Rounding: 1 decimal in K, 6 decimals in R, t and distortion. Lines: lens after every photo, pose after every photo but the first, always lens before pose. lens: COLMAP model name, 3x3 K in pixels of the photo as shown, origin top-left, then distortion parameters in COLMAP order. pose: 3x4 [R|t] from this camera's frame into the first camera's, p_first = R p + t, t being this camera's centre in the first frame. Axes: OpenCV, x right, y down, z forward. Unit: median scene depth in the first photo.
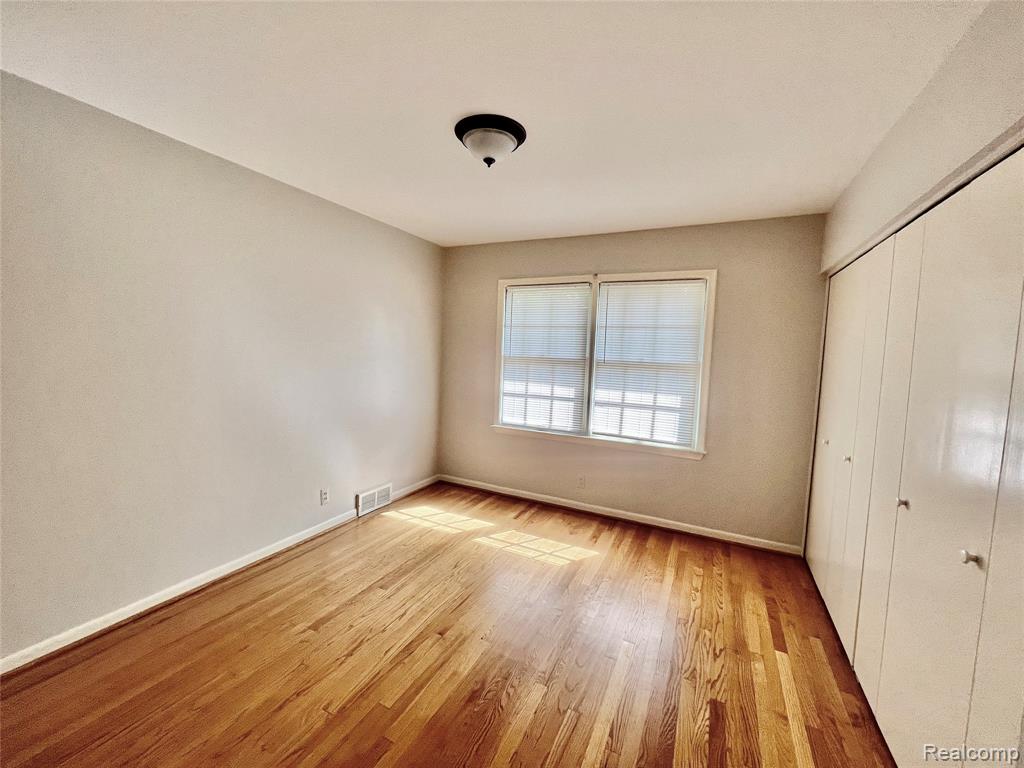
lens RADIAL K [[414.1, 0, 509.5], [0, 414.1, 382.2], [0, 0, 1]] dist [-0.002868, -0.000393]
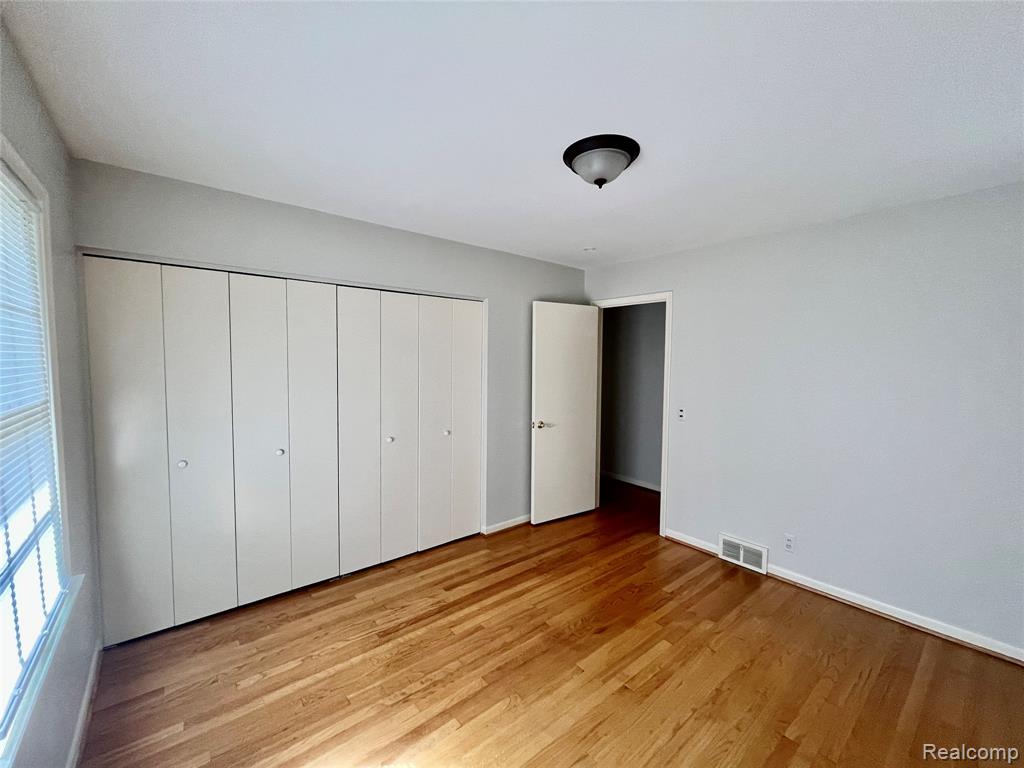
lens RADIAL K [[414.1, 0, 509.5], [0, 414.1, 382.2], [0, 0, 1]] dist [-0.002868, -0.000393]
pose [[-0.910721, -0.069222, 0.407179, -0.275699], [-0.010234, 0.989335, 0.145301, -0.214709], [-0.412894, 0.128162, -0.901717, 1.988268]]
